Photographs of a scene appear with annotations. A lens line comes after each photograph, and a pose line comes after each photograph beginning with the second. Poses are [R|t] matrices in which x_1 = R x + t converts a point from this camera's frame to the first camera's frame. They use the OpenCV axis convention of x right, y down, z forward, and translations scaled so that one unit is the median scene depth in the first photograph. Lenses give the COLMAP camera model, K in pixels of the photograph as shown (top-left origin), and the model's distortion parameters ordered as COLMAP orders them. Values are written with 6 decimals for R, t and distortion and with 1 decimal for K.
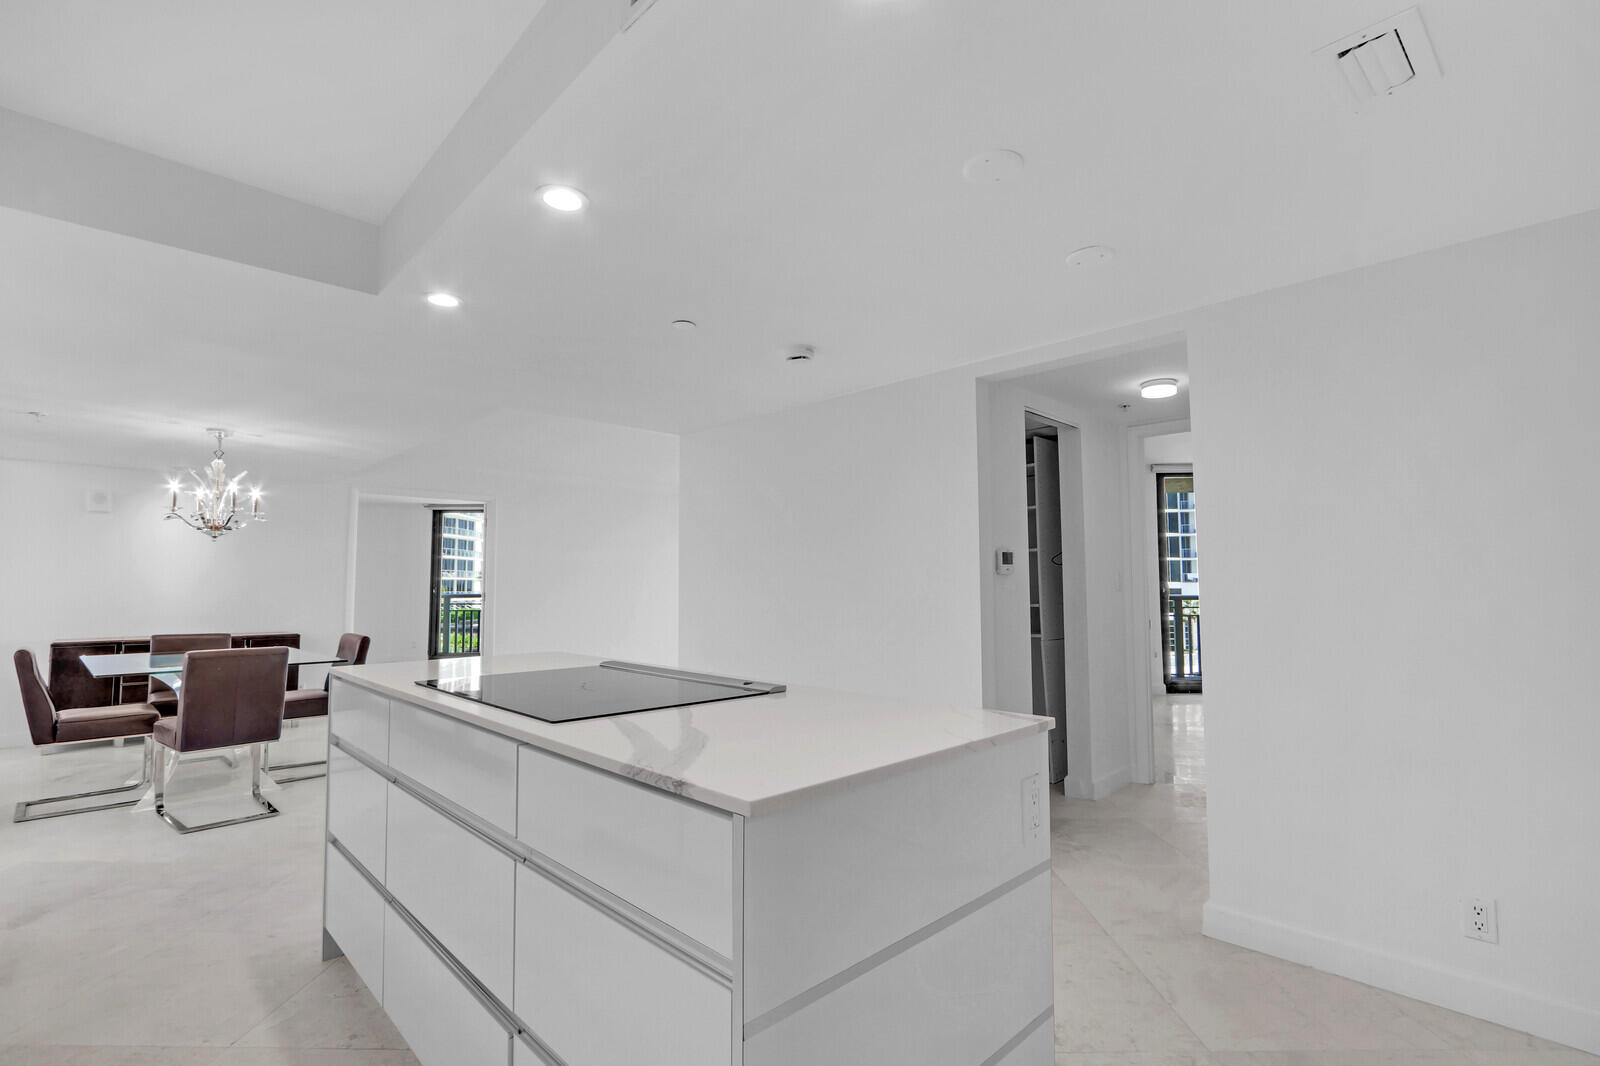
lens RADIAL K [[760.3, 0, 800.5], [0, 760.3, 527.3], [0, 0, 1]] dist [-0.001914, -0.001755]
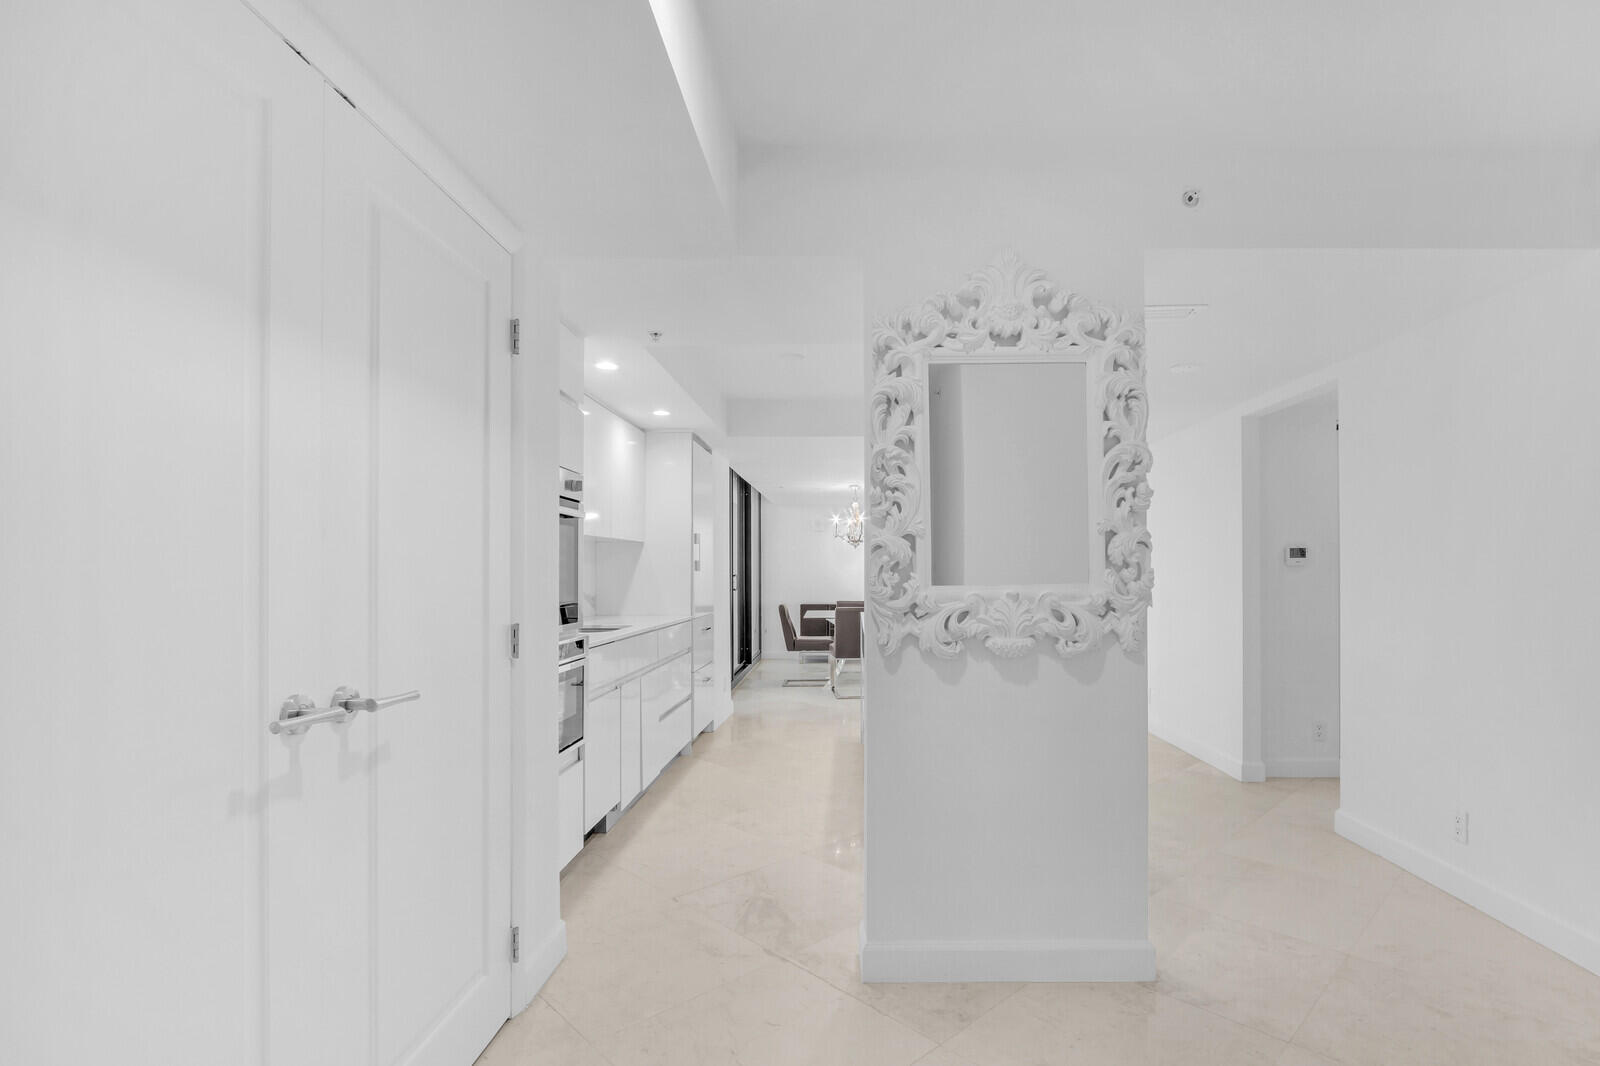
lens RADIAL K [[760.3, 0, 798.1], [0, 760.3, 541.4], [0, 0, 1]] dist [-0.001914, -0.001755]
pose [[0.675588, -0.031835, -0.736592, 0.508125], [0.062879, 0.997915, 0.014542, -0.037332], [0.734593, -0.056141, 0.676181, -0.341966]]
